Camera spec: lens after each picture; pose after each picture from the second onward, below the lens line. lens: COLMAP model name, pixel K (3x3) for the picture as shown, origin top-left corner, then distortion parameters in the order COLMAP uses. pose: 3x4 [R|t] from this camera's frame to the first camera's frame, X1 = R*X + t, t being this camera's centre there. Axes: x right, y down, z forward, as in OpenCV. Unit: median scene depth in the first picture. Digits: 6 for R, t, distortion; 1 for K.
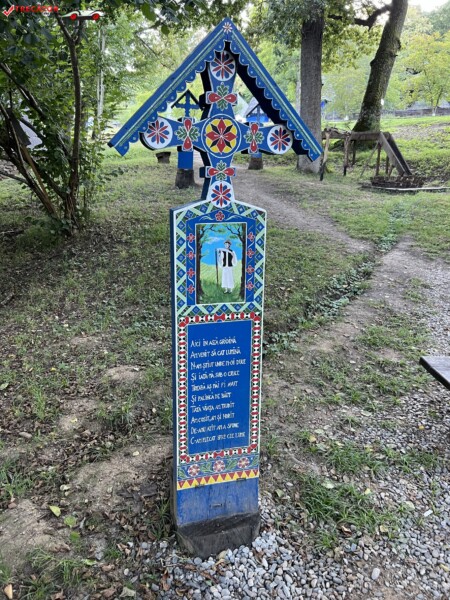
lens RADIAL K [[445.3, 0, 223.5], [0, 445.3, 295.4], [0, 0, 1]] dist [0.021102, -0.021343]
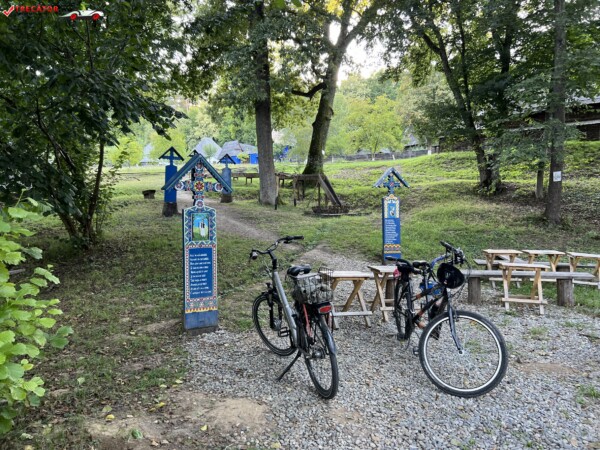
lens RADIAL K [[445.3, 0, 296.9], [0, 445.3, 226.0], [0, 0, 1]] dist [0.021102, -0.021343]
pose [[0.977010, -0.026432, 0.211548, -0.000996], [0.073604, 0.973091, -0.218348, 0.101534], [-0.200084, 0.228899, 0.952665, -0.319959]]
